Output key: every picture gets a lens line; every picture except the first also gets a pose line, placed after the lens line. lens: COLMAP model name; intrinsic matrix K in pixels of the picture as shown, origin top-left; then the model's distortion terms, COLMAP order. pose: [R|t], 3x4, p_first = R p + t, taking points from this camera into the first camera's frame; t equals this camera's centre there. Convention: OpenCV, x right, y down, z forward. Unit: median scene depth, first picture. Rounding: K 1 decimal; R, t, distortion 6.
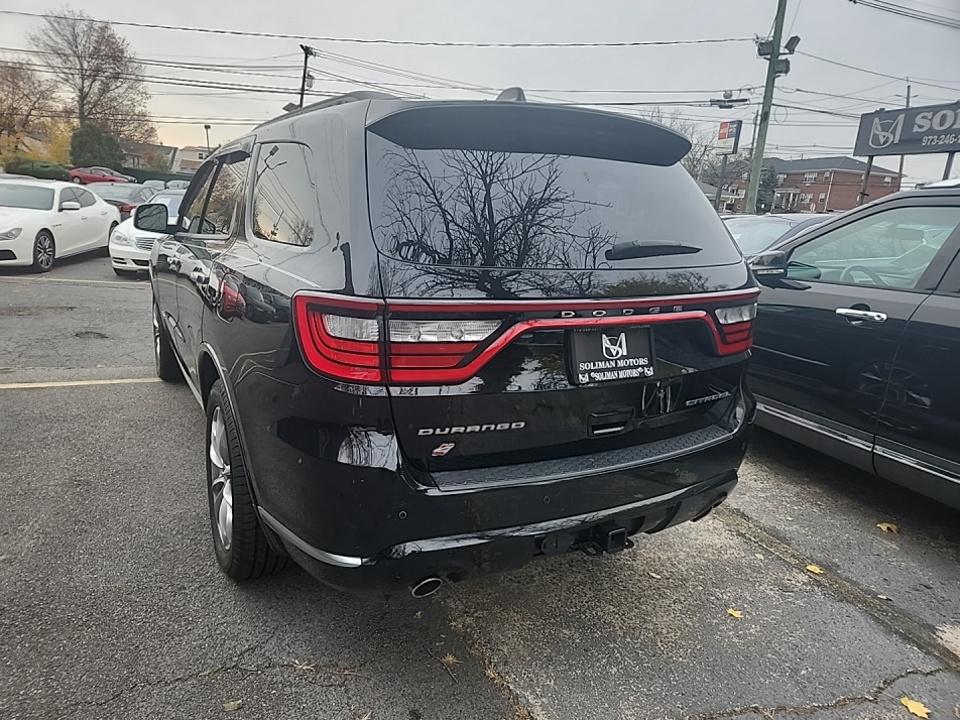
lens RADIAL K [[646.0, 0, 471.7], [0, 646.0, 353.3], [0, 0, 1]] dist [0.039555, -0.027781]
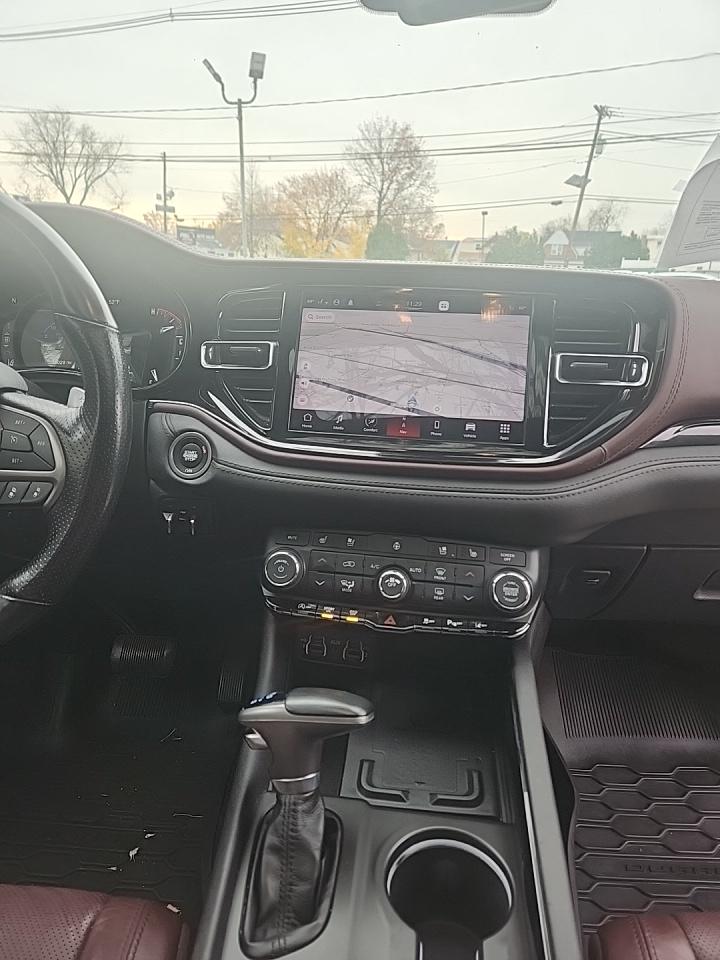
lens RADIAL K [[646.0, 0, 356.8], [0, 646.0, 472.5], [0, 0, 1]] dist [0.039555, -0.027781]
pose [[0.844625, 0.114471, -0.522977, -0.395166], [-0.091698, 0.993370, 0.069336, -0.351937], [0.527447, -0.010607, 0.849522, 1.902083]]
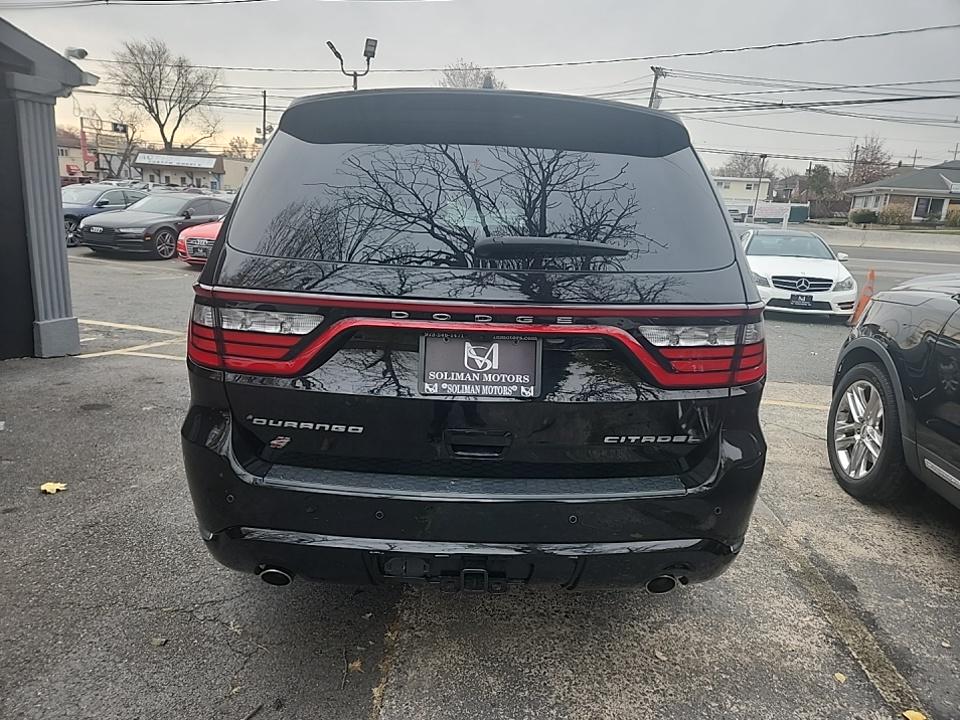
lens RADIAL K [[646.0, 0, 486.9], [0, 646.0, 363.2], [0, 0, 1]] dist [0.039555, -0.027781]
pose [[0.880230, 0.089771, -0.465978, 0.561832], [-0.097550, 0.995203, 0.007455, -0.008941], [0.464412, 0.038893, 0.884765, 0.210516]]
